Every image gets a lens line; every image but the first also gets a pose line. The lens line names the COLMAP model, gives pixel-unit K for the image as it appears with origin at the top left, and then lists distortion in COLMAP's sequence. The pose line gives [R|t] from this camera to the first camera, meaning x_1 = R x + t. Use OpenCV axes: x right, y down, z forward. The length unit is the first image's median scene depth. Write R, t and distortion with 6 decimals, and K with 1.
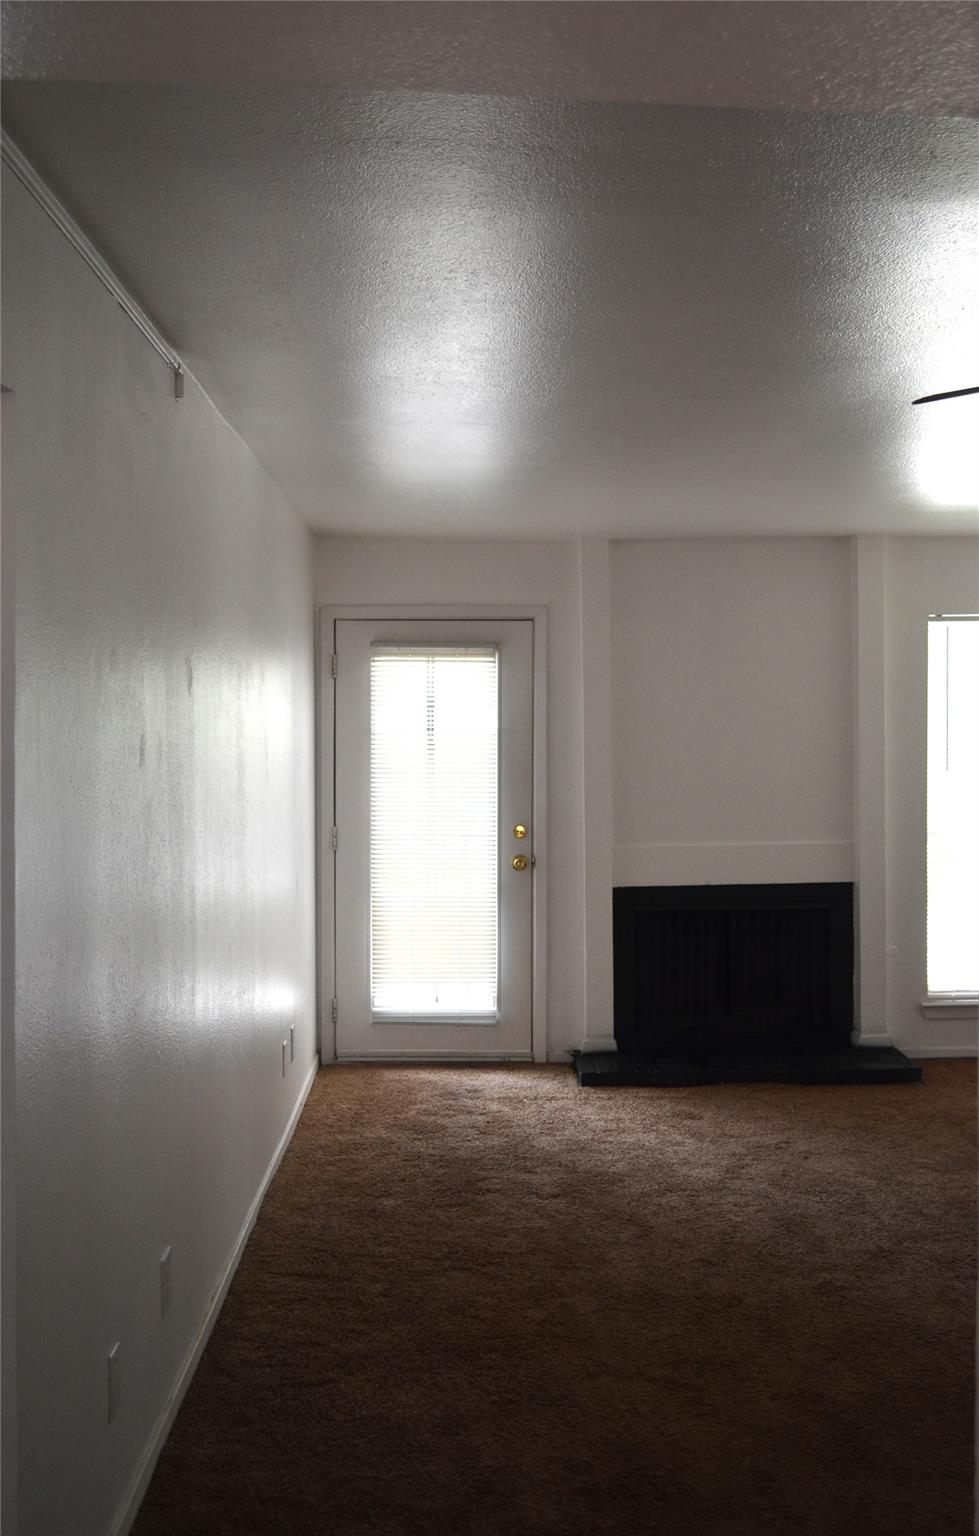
lens RADIAL K [[1891.7, 0, 489.5], [0, 1891.7, 768.0], [0, 0, 1]] dist [0.098164, 0.003464]
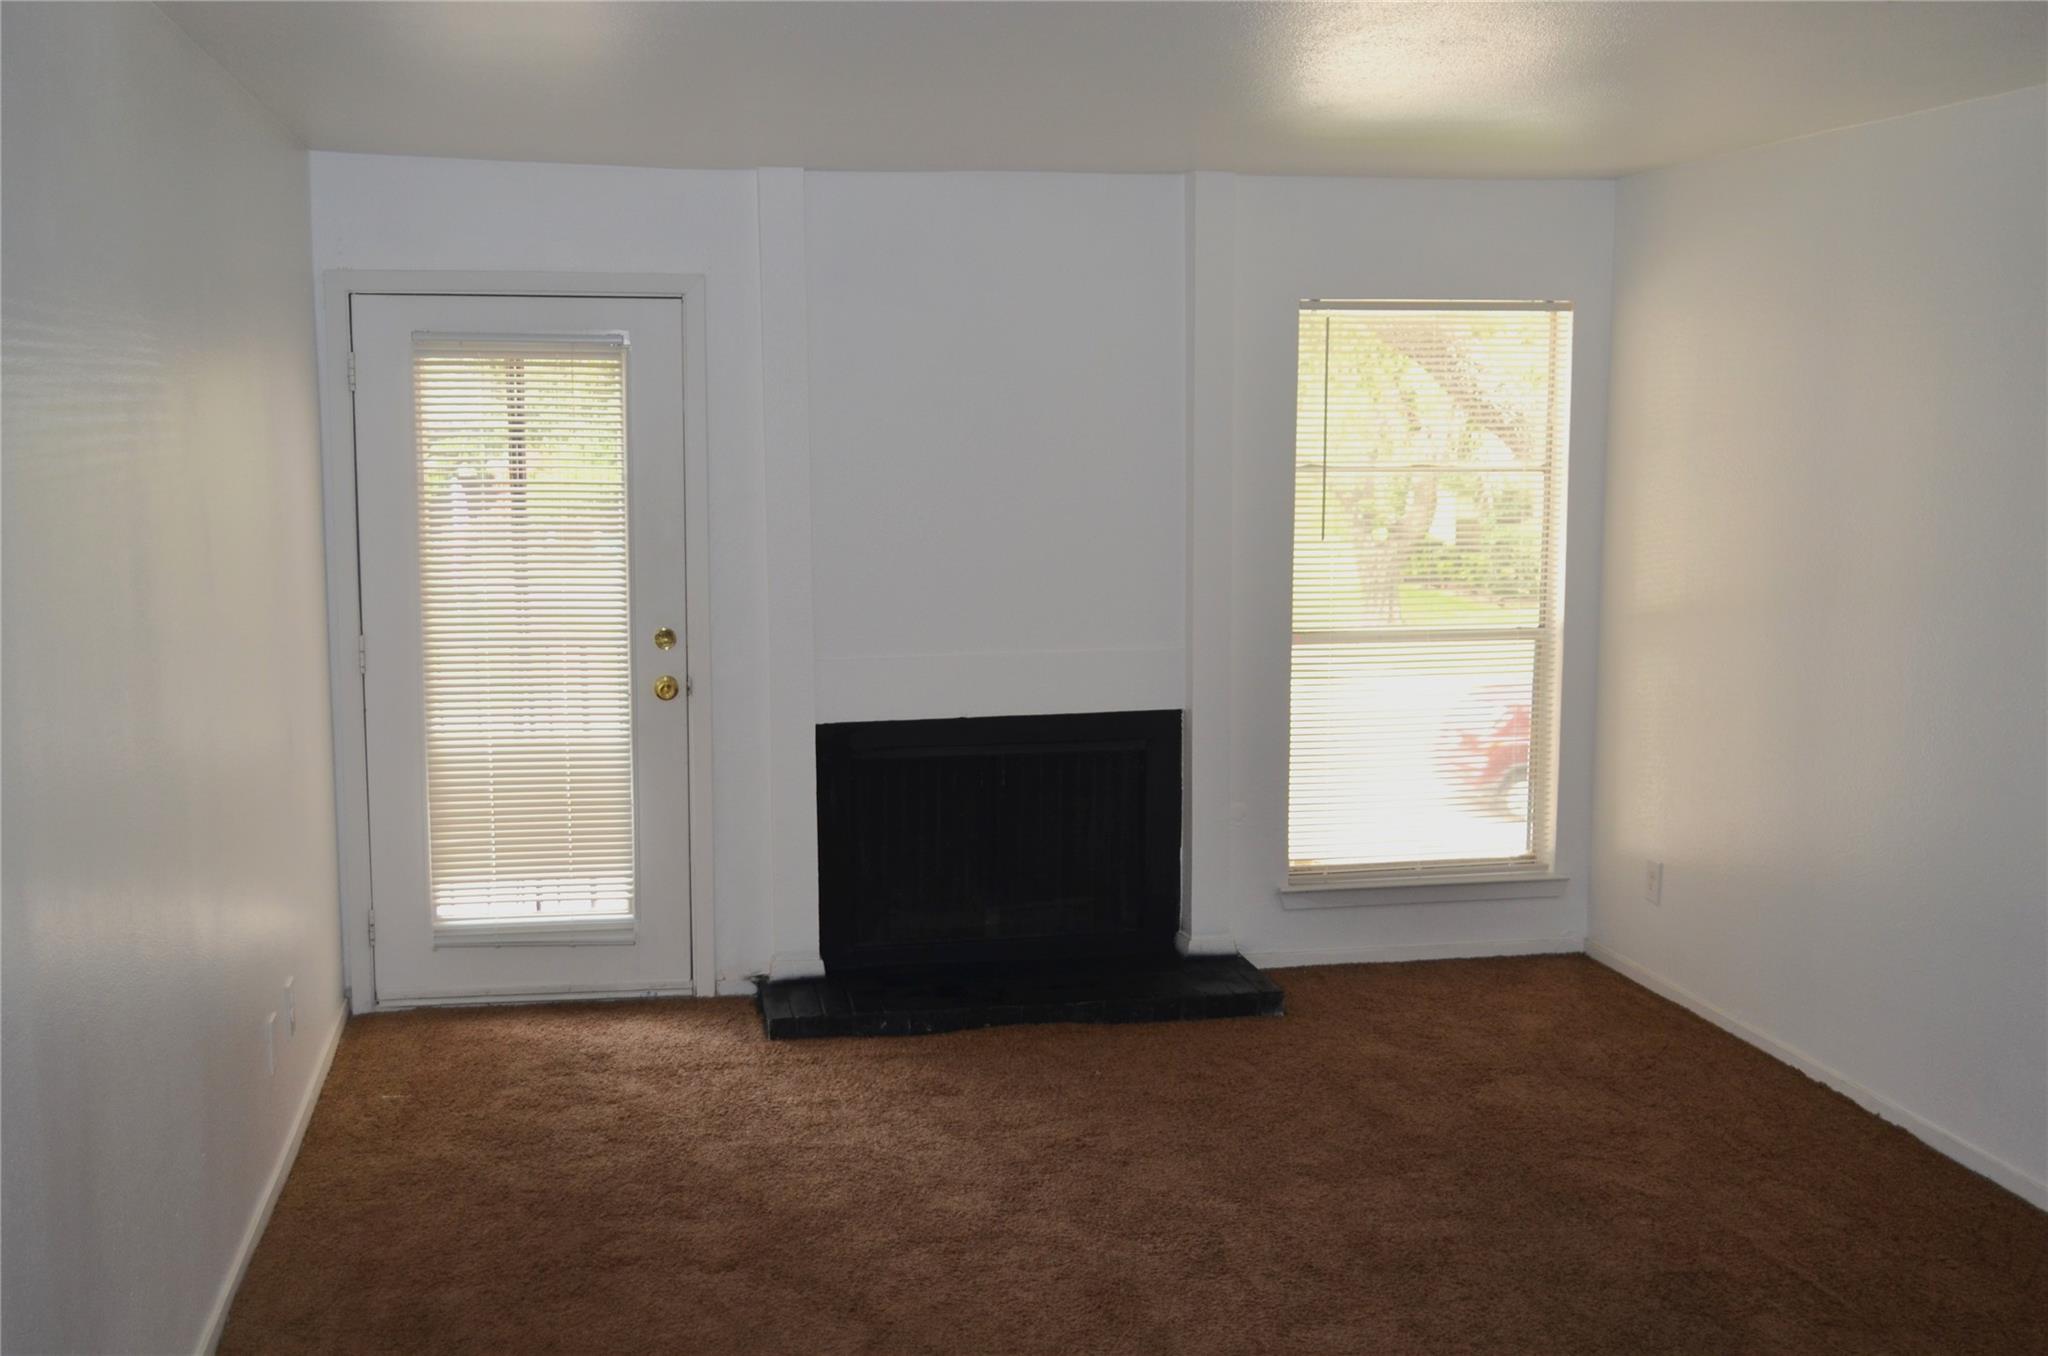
lens RADIAL K [[2140.5, 0, 1024.0], [0, 2140.5, 678.0], [0, 0, 1]] dist [-0.014482, -0.025824]
pose [[0.985408, -0.018891, 0.169158, 0.013596], [-0.001182, 0.993038, 0.117785, -0.040106], [-0.170206, -0.116266, 0.978526, 0.305075]]
